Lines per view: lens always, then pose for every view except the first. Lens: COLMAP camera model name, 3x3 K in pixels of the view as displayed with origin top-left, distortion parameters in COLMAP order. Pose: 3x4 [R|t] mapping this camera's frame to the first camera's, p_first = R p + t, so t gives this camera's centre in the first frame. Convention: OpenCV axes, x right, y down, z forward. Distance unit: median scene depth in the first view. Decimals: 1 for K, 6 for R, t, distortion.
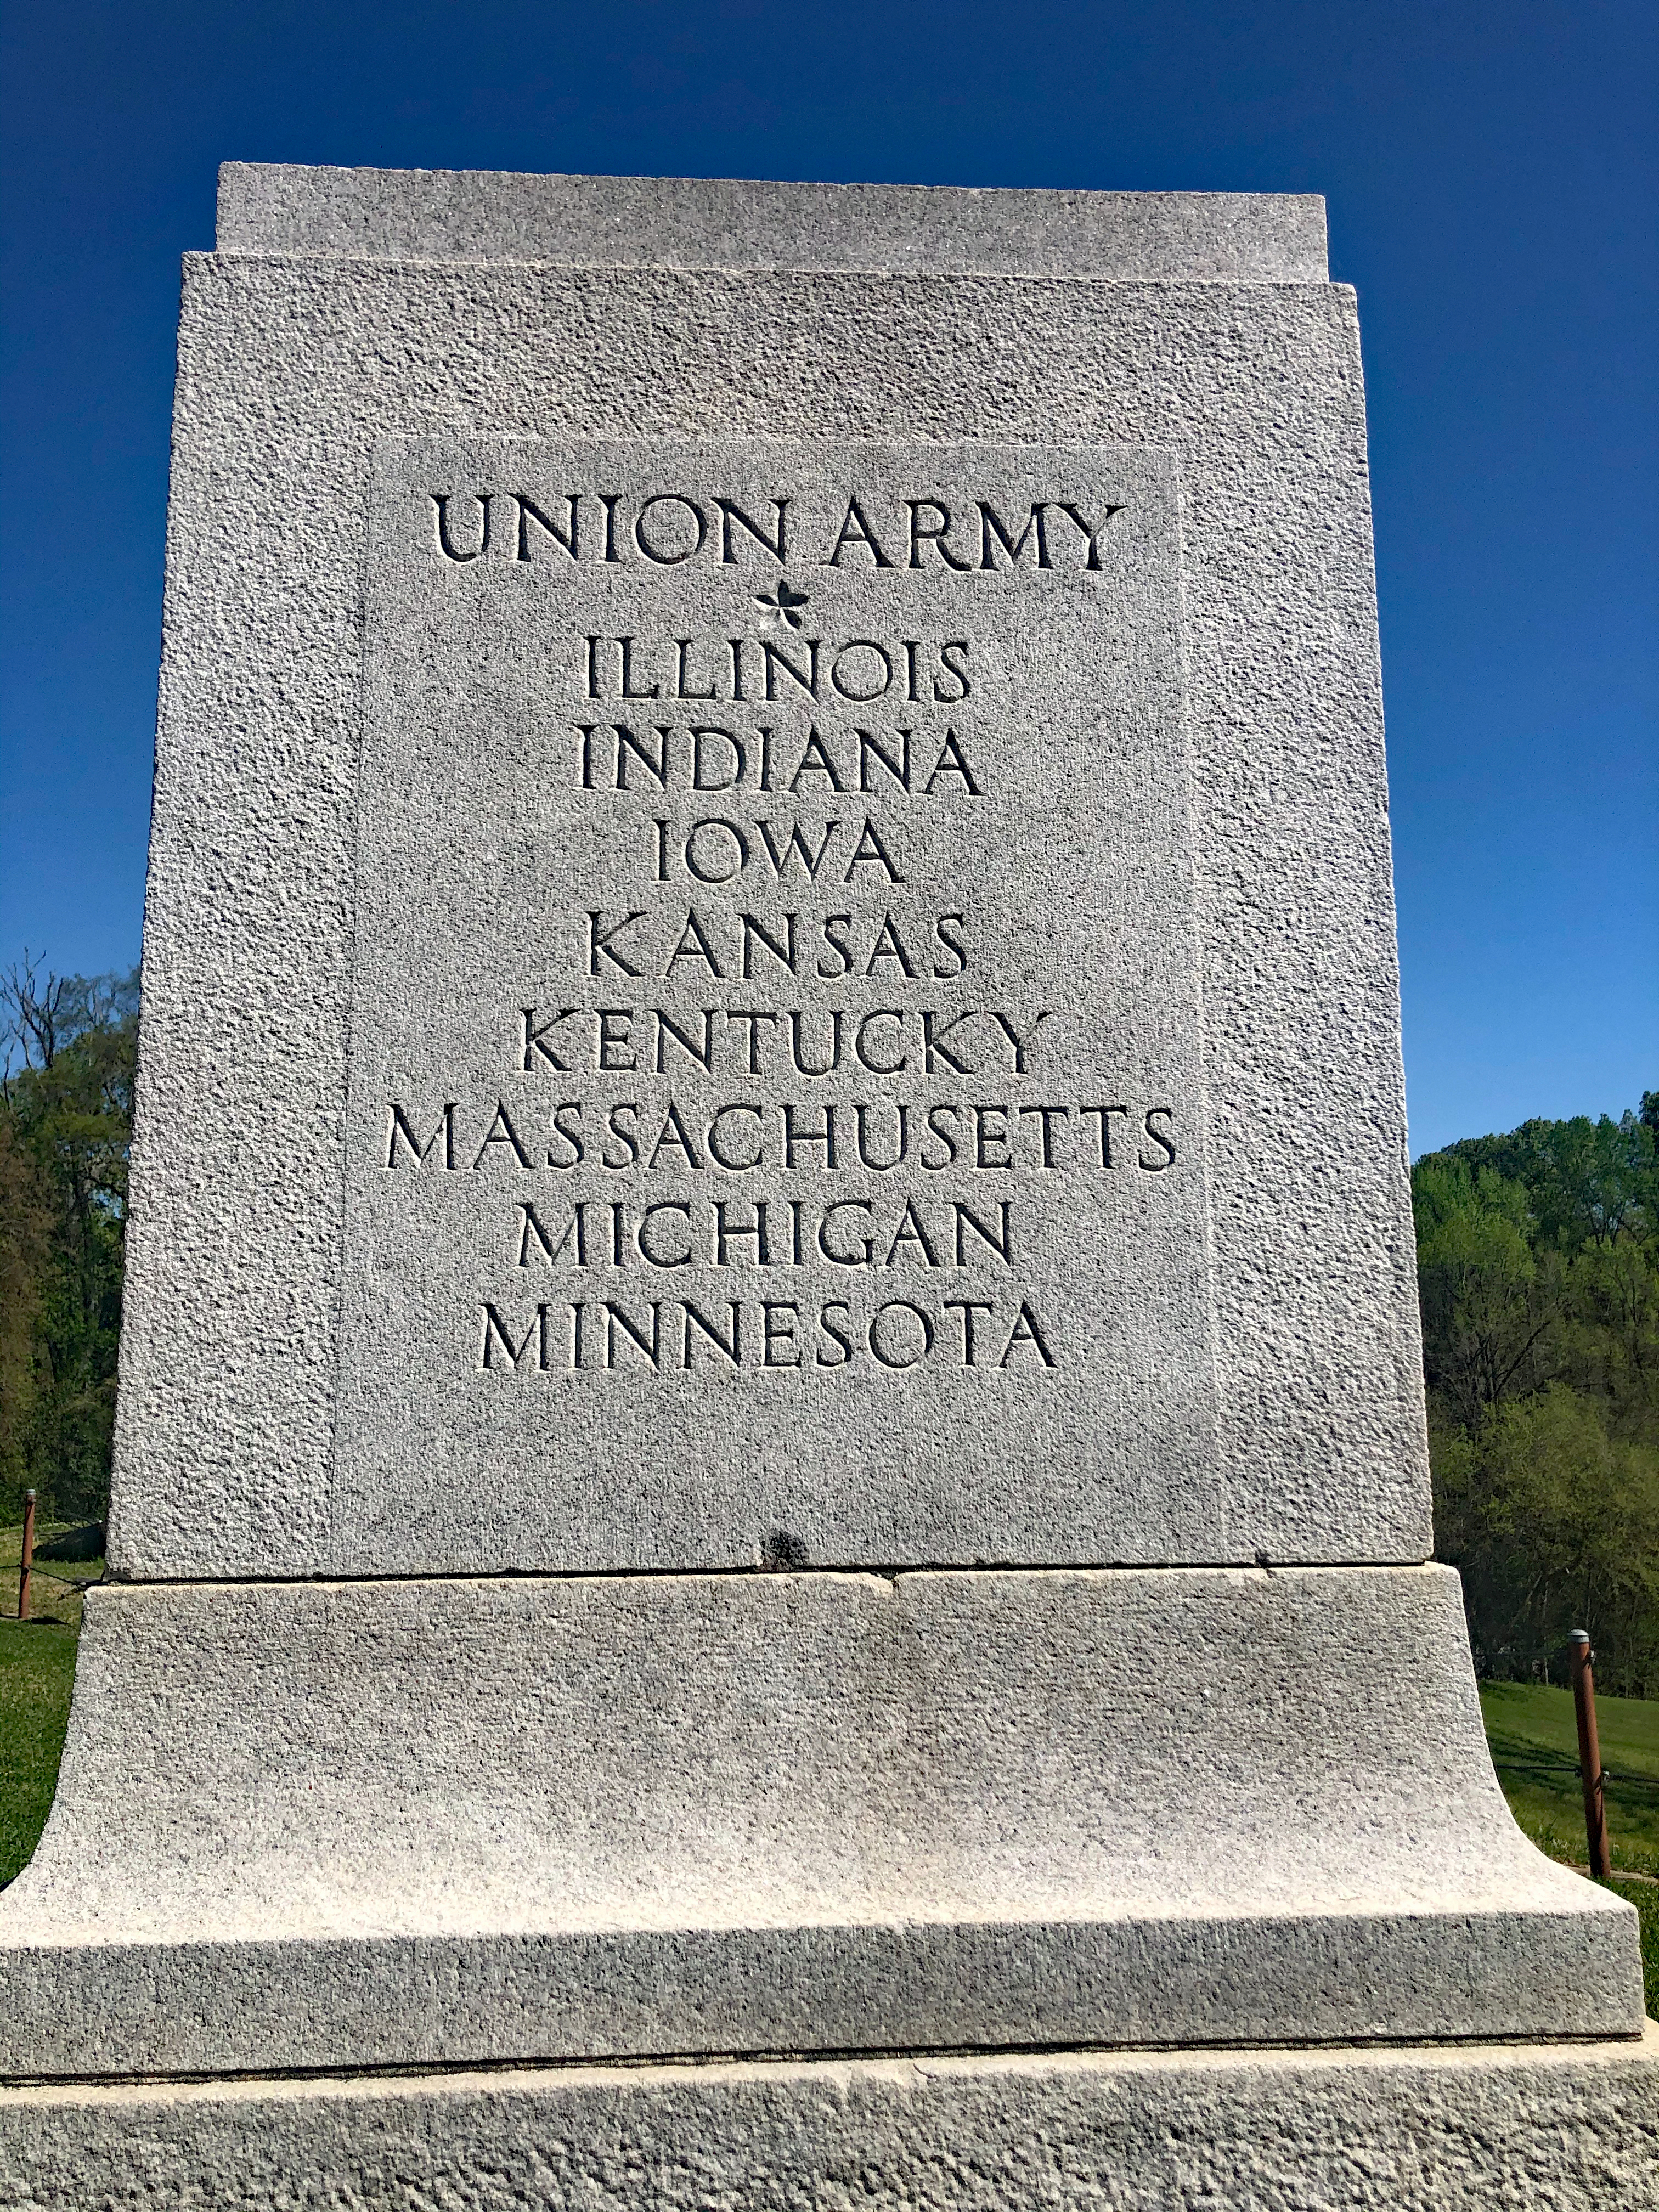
lens RADIAL K [[1851.4, 0, 876.7], [0, 1851.4, 1109.2], [0, 0, 1]] dist [0.036508, -0.014630]
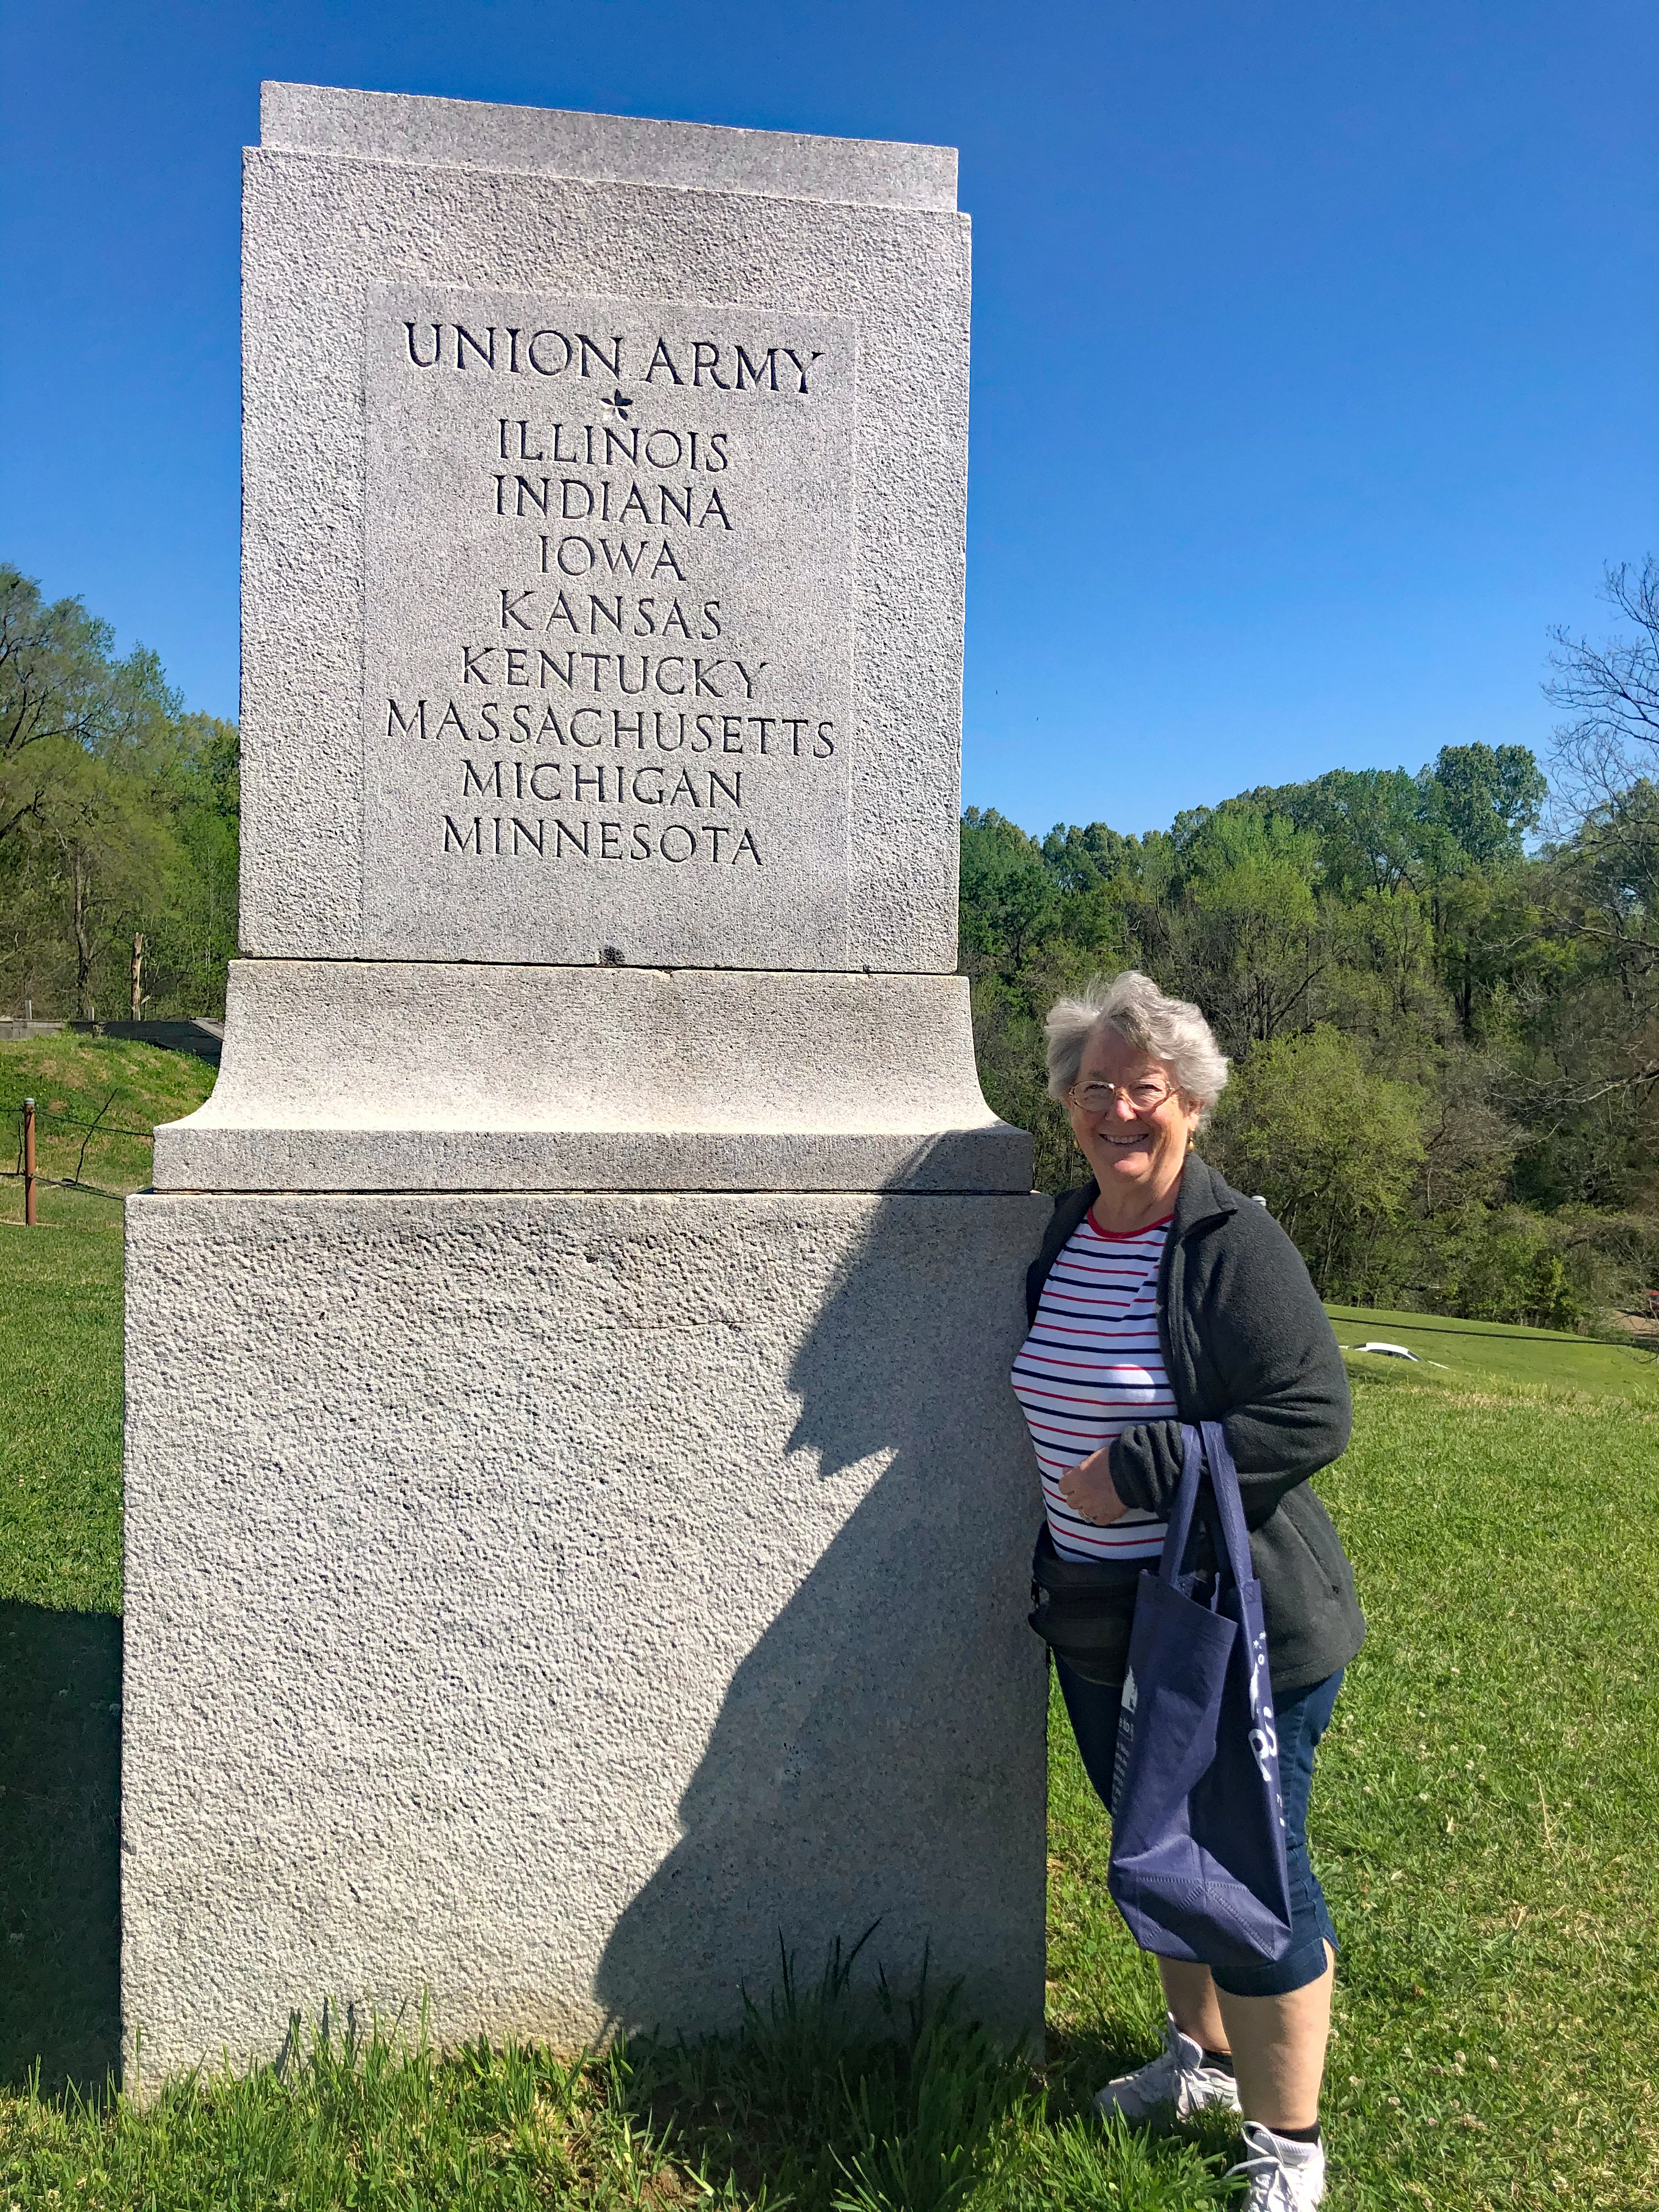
lens RADIAL K [[1851.4, 0, 848.3], [0, 1851.4, 1111.5], [0, 0, 1]] dist [0.036508, -0.014630]
pose [[0.995516, 0.024122, 0.091466, 0.019799], [-0.041768, 0.979665, 0.196245, 0.015746], [-0.084873, -0.199186, 0.976279, -0.819547]]
